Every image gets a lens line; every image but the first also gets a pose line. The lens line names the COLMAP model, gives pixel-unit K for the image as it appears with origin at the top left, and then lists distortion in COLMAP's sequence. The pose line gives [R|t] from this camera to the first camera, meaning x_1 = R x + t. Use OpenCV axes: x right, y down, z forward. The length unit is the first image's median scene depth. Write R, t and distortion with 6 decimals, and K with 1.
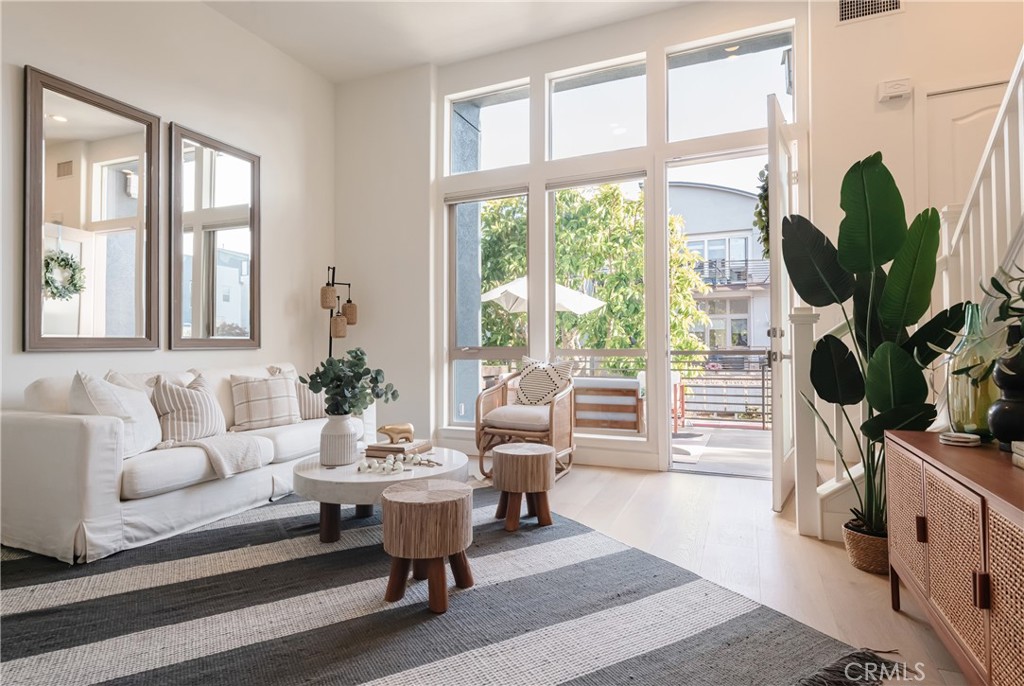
lens RADIAL K [[540.1, 0, 512.0], [0, 540.1, 343.0], [0, 0, 1]] dist [0.001798, -0.001011]
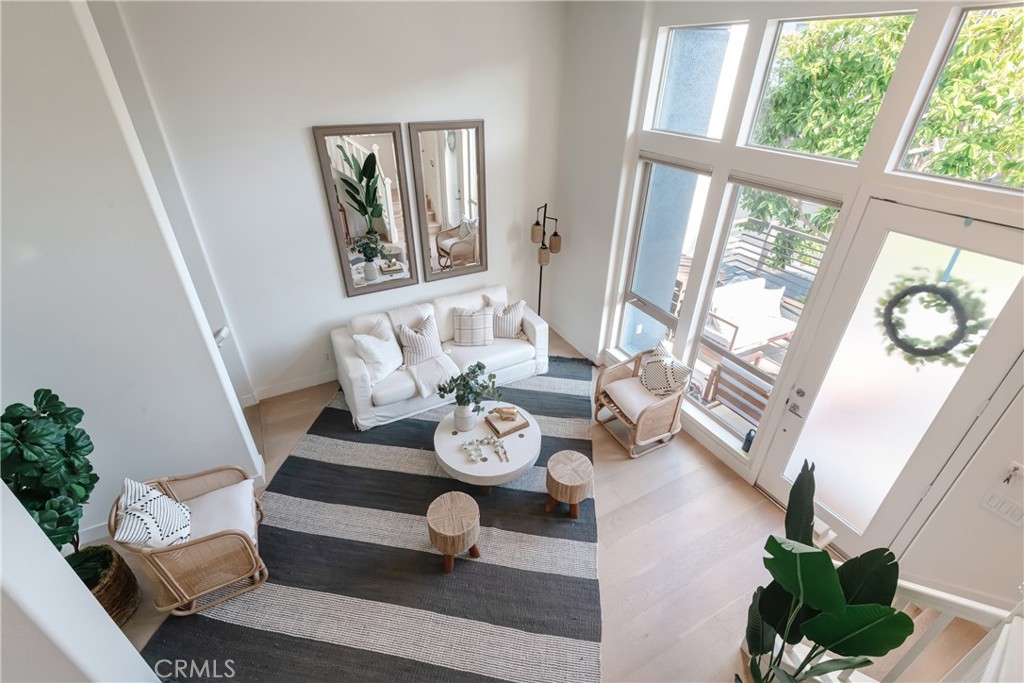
lens RADIAL K [[450.6, 0, 512.0], [0, 450.6, 341.5], [0, 0, 1]] dist [0.001094, -0.000046]
pose [[0.773412, 0.340606, -0.534622, 0.325088], [-0.003673, 0.845775, 0.533527, -0.543480], [0.633893, -0.410673, 0.655384, 0.227374]]
